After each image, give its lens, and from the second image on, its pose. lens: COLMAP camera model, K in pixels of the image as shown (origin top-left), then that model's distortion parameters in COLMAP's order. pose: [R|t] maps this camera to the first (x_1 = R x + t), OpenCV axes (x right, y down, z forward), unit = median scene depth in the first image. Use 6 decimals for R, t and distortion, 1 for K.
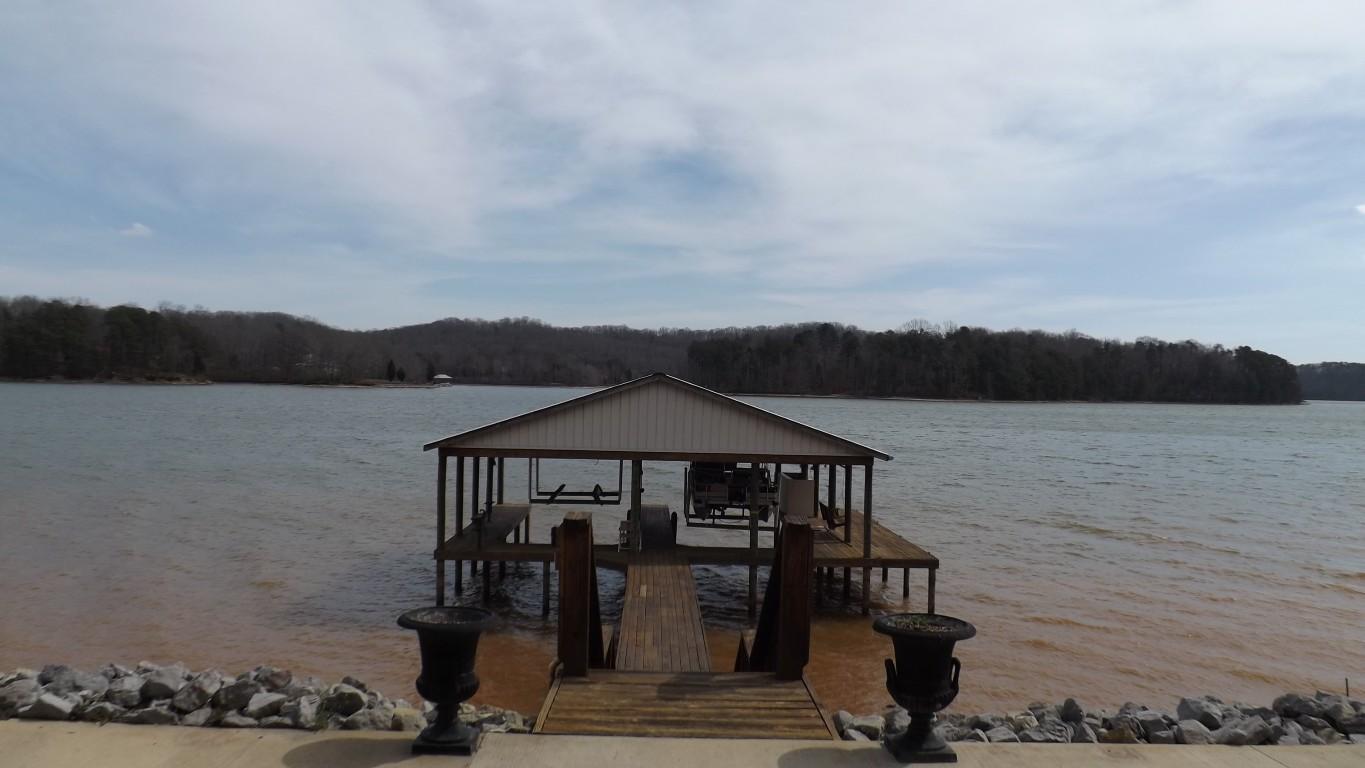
lens RADIAL K [[983.8, 0, 679.3], [0, 983.8, 389.9], [0, 0, 1]] dist [-0.051480, 0.011921]
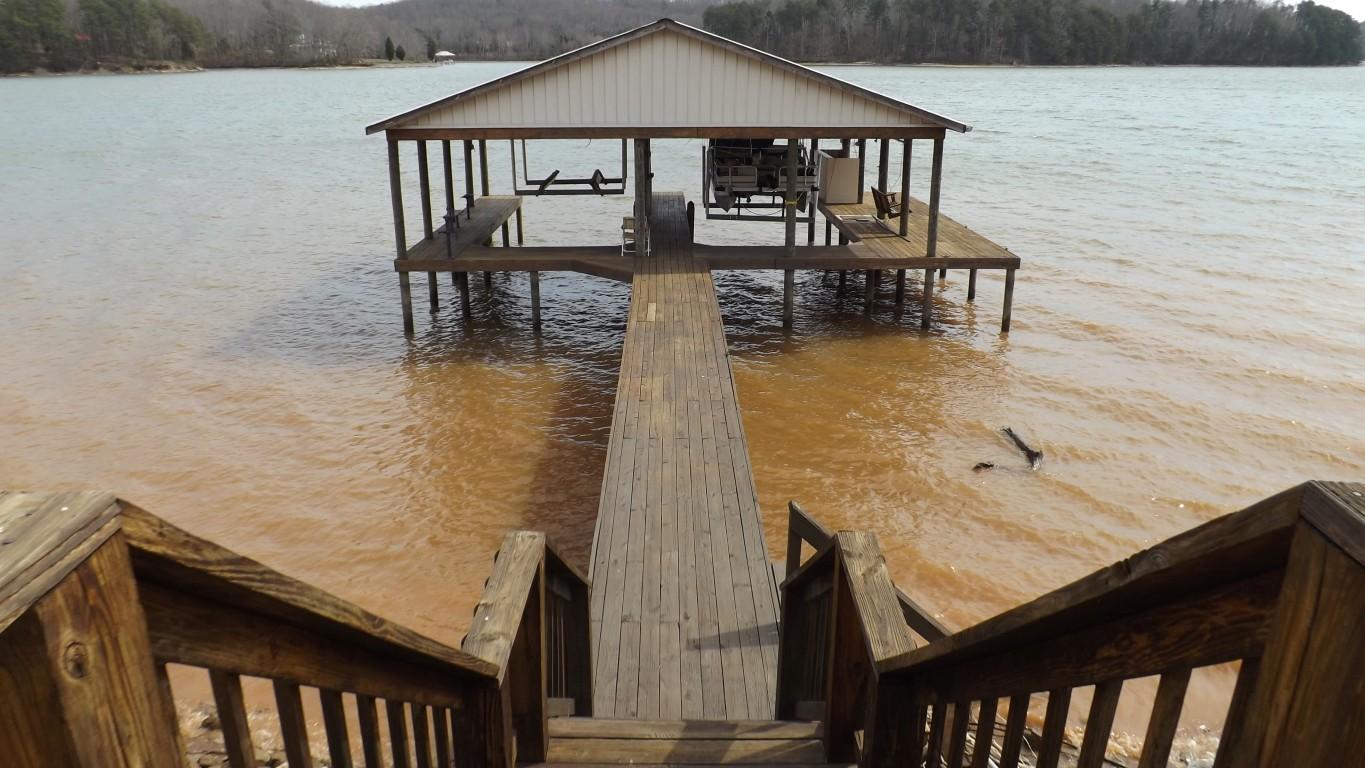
lens RADIAL K [[983.8, 0, 686.8], [0, 983.8, 388.1], [0, 0, 1]] dist [-0.051480, 0.011921]
pose [[0.999661, -0.020837, -0.015583, 0.001111], [0.024697, 0.948341, 0.316290, 0.011347], [0.008188, -0.316568, 0.948535, 0.161335]]
